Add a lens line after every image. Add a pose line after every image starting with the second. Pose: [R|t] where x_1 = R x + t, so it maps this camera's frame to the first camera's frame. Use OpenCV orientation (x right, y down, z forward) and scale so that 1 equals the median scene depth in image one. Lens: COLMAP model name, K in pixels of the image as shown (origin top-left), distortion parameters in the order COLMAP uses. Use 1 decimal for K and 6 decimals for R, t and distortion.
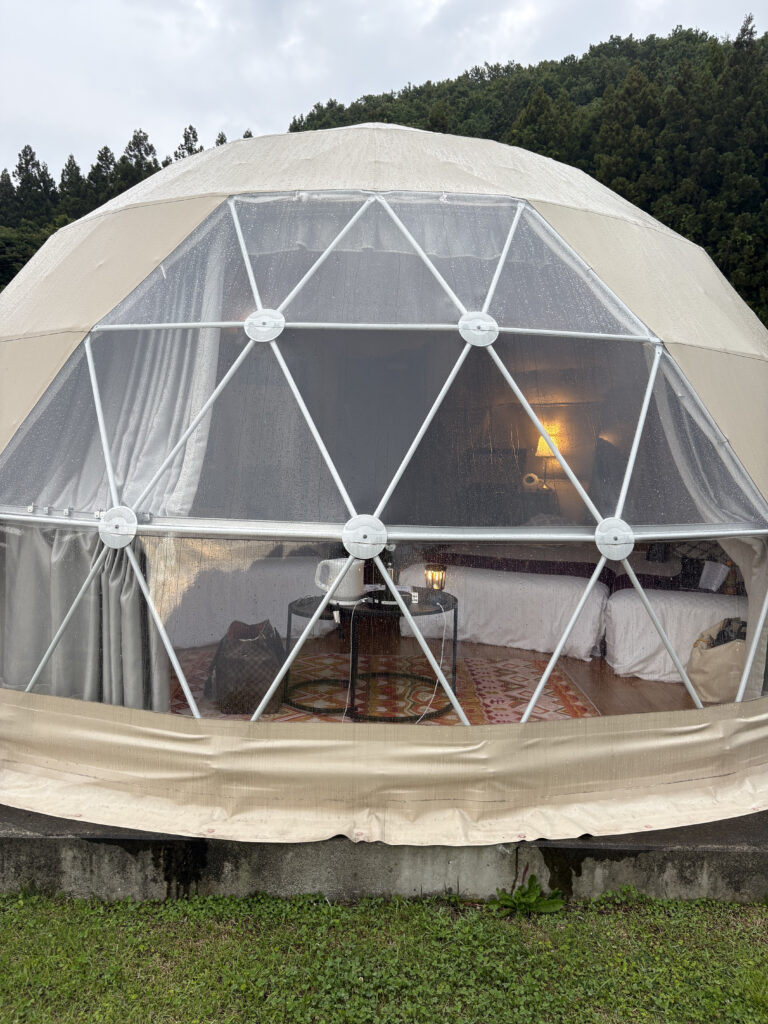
lens RADIAL K [[729.9, 0, 384.0], [0, 729.9, 512.0], [0, 0, 1]] dist [0.003460, 0.001565]
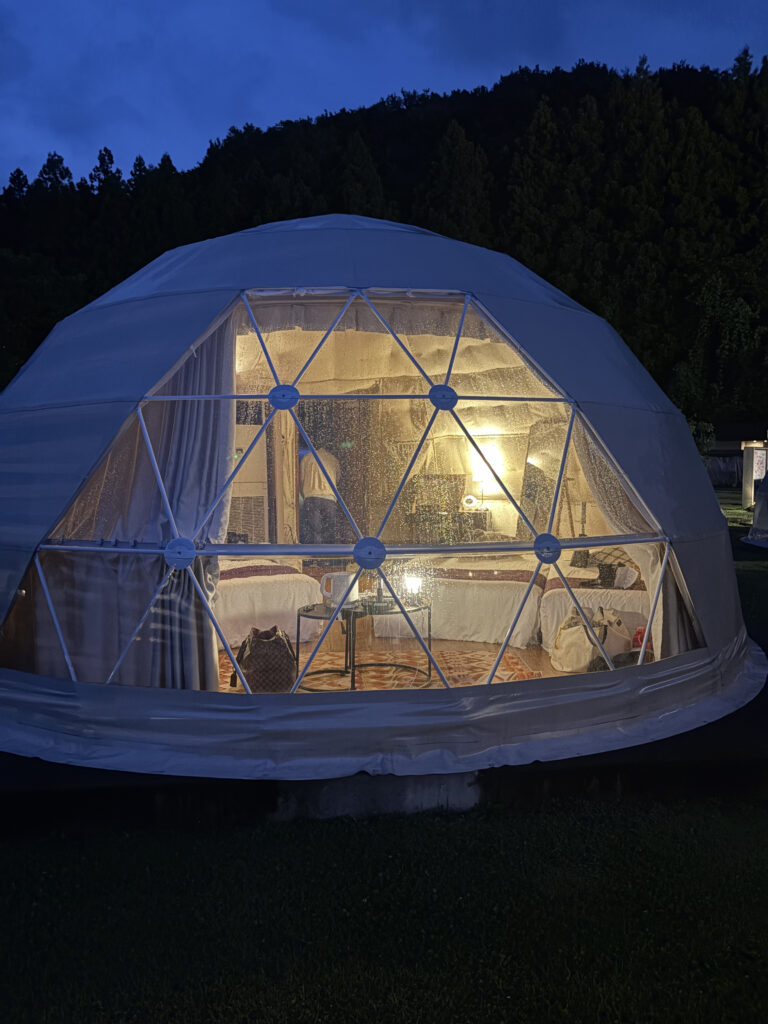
lens RADIAL K [[728.2, 0, 392.5], [0, 728.2, 528.0], [0, 0, 1]] dist [0.008661, -0.006839]
pose [[0.993611, -0.034345, 0.107508, -0.056500], [0.034990, 0.999379, -0.004119, -0.002467], [-0.107300, 0.007855, 0.994196, -0.155632]]
